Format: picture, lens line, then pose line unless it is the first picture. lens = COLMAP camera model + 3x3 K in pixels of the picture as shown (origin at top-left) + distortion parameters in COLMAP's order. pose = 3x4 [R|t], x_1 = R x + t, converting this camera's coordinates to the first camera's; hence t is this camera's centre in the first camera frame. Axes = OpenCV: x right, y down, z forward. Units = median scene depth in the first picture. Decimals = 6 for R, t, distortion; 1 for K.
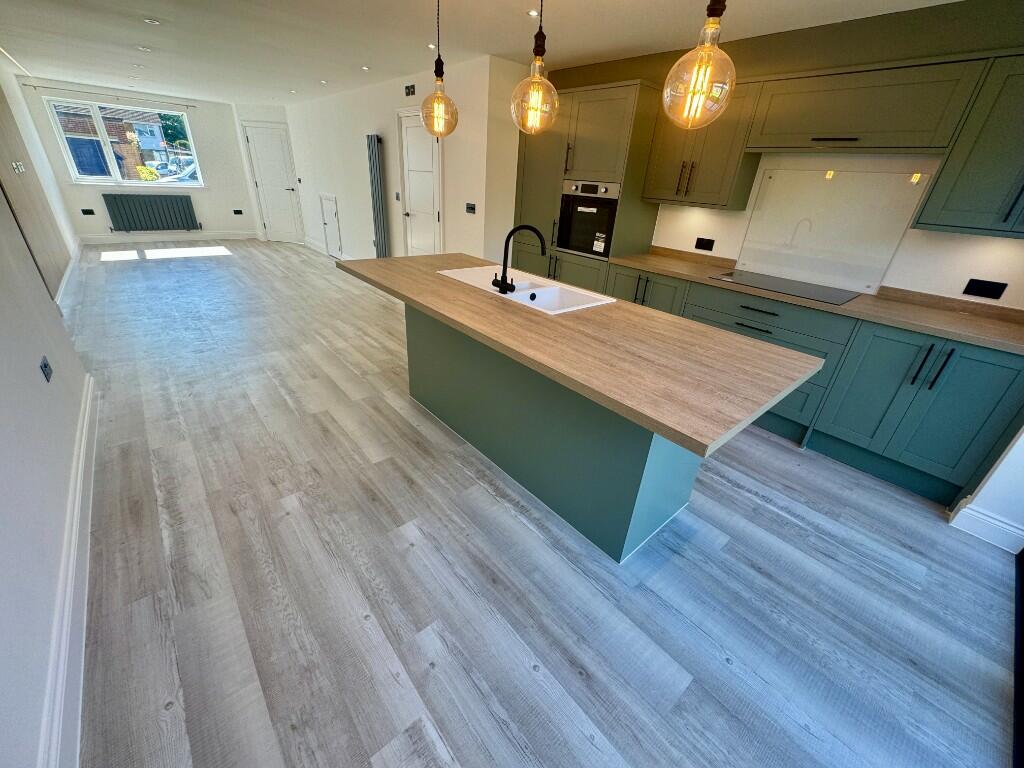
lens RADIAL K [[406.2, 0, 513.3], [0, 406.2, 384.9], [0, 0, 1]] dist [-0.003028, 0.000704]
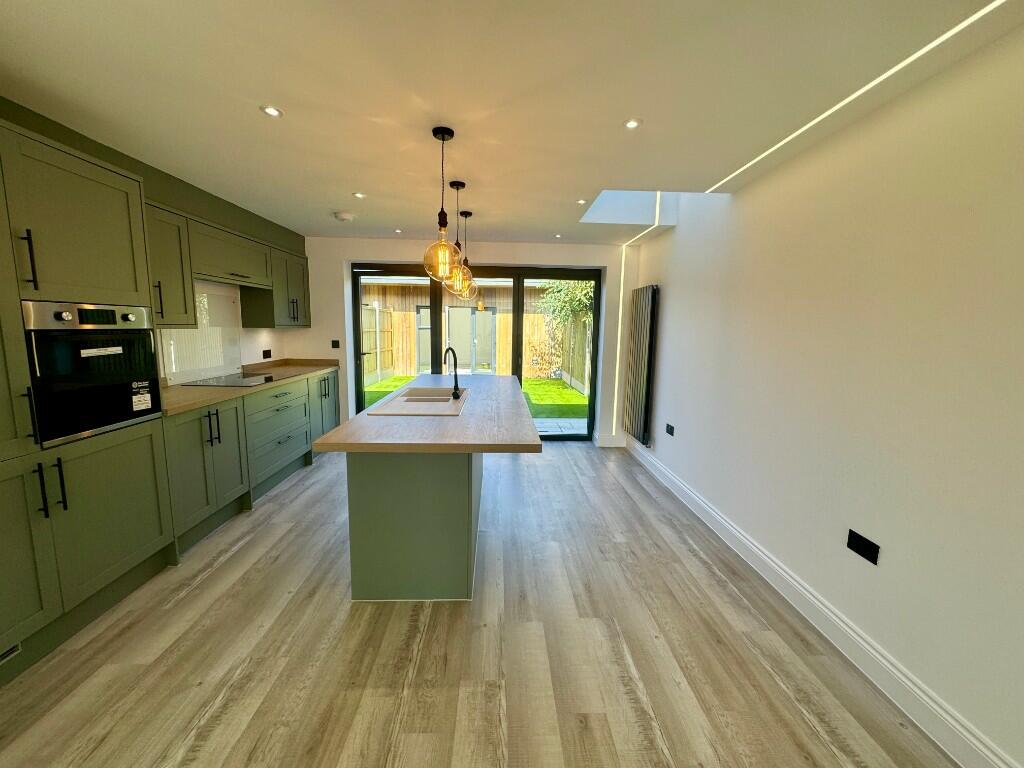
lens RADIAL K [[406.2, 0, 511.4], [0, 406.2, 384.0], [0, 0, 1]] dist [-0.003028, 0.000704]
pose [[-0.774169, -0.165228, 0.611034, -0.926605], [0.223873, 0.831464, 0.508477, -0.863958], [-0.592067, 0.530441, -0.606703, 1.616497]]
